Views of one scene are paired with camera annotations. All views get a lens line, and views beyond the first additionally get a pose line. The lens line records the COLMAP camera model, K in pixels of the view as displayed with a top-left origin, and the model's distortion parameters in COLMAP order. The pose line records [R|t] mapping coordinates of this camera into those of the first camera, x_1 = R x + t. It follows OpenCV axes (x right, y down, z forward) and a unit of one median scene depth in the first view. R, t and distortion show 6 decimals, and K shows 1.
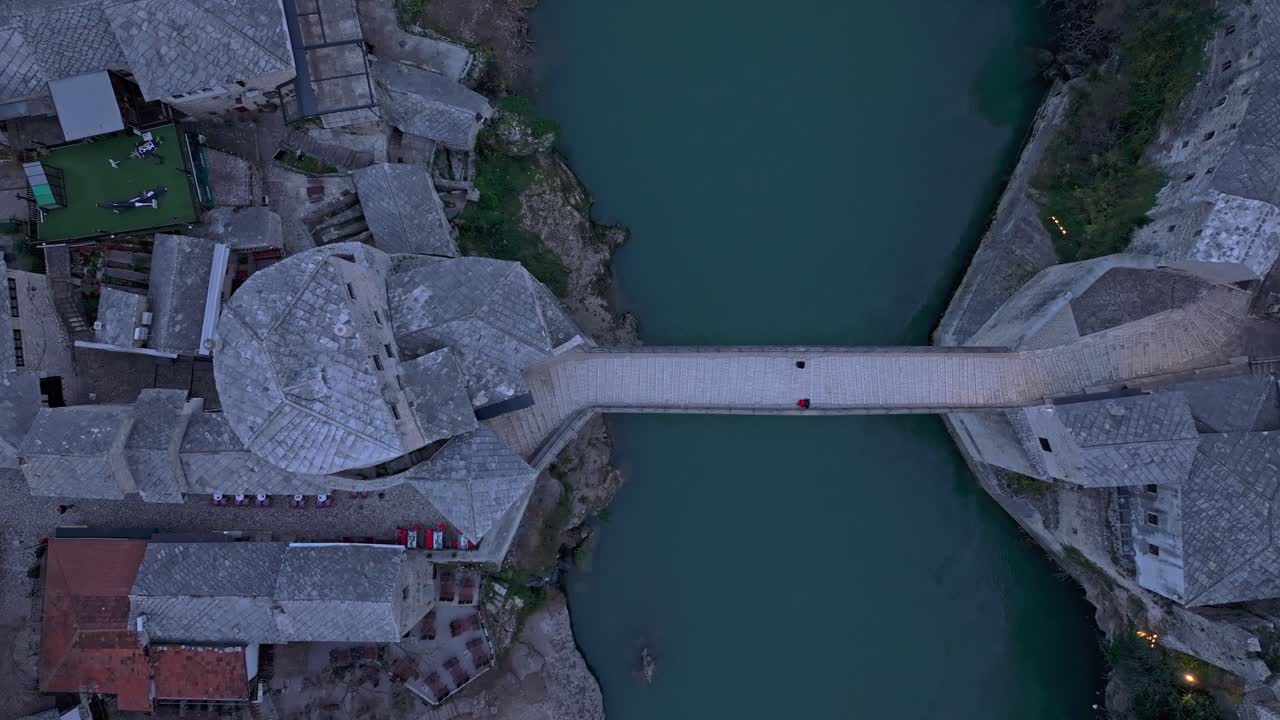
lens RADIAL K [[1032.6, 0, 636.0], [0, 1032.6, 379.2], [0, 0, 1]] dist [-0.004402, 0.041614]
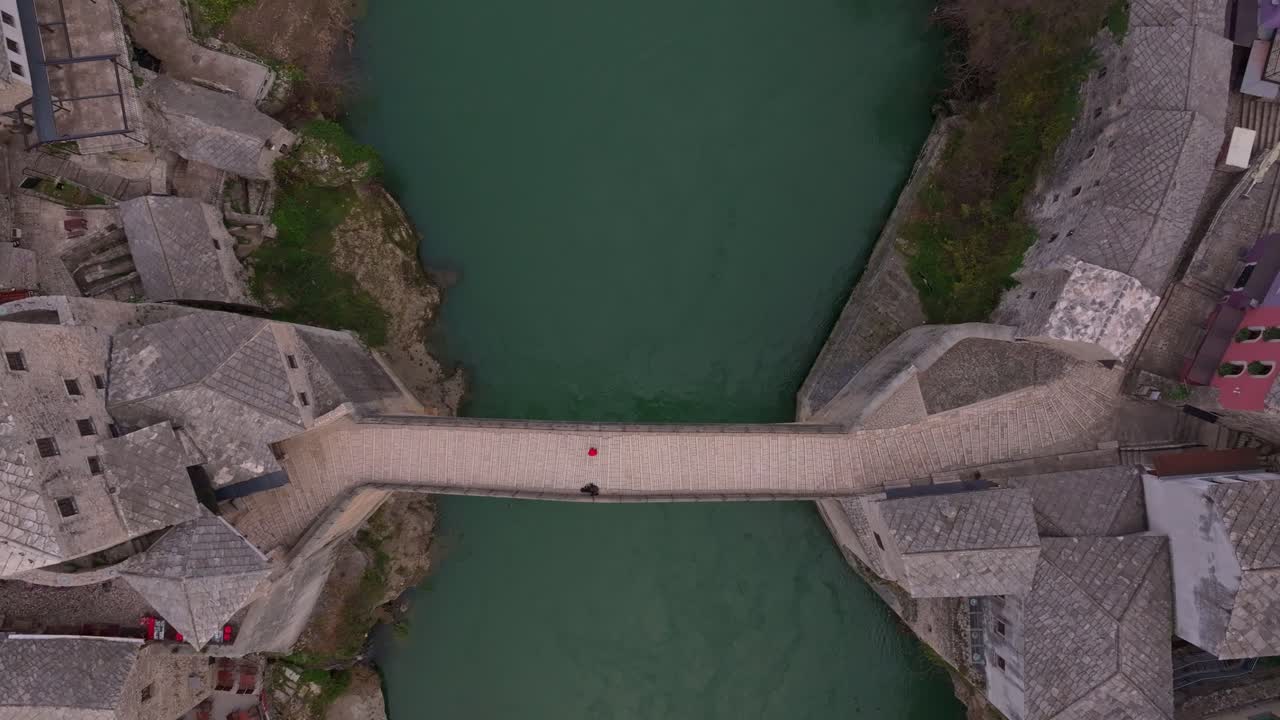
lens RADIAL K [[1032.6, 0, 636.0], [0, 1032.6, 379.2], [0, 0, 1]] dist [-0.004402, 0.041614]
pose [[0.999709, 0.023262, 0.006427, 0.173545], [-0.023252, 0.999728, -0.001566, -0.063915], [-0.006462, 0.001416, 0.999978, 0.123058]]
